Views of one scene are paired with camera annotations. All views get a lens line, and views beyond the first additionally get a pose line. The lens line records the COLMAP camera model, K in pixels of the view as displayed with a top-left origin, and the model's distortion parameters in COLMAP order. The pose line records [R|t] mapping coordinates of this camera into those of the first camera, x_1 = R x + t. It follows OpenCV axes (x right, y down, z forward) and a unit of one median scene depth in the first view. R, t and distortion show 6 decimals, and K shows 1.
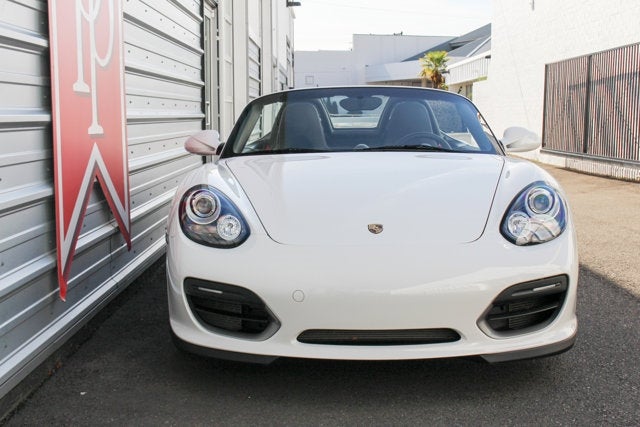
lens RADIAL K [[997.8, 0, 320.0], [0, 997.8, 213.5], [0, 0, 1]] dist [0.012670, -0.051261]
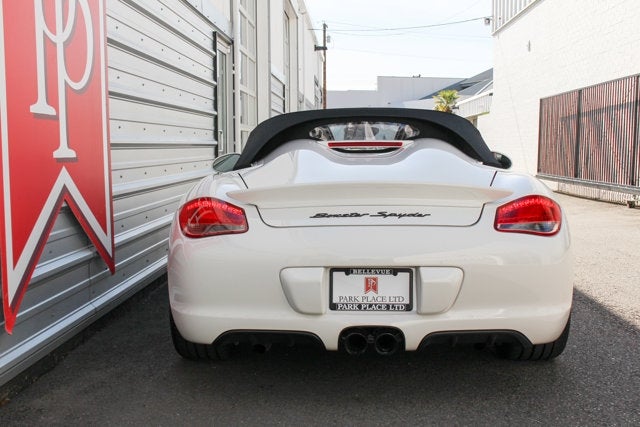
lens RADIAL K [[839.4, 0, 320.0], [0, 839.4, 213.5], [0, 0, 1]] dist [-0.025704, -0.016971]
pose [[0.999218, 0.001865, -0.039506, 0.031238], [-0.002582, 0.999833, -0.018091, -0.005878], [0.039466, 0.018179, 0.999056, 0.104142]]
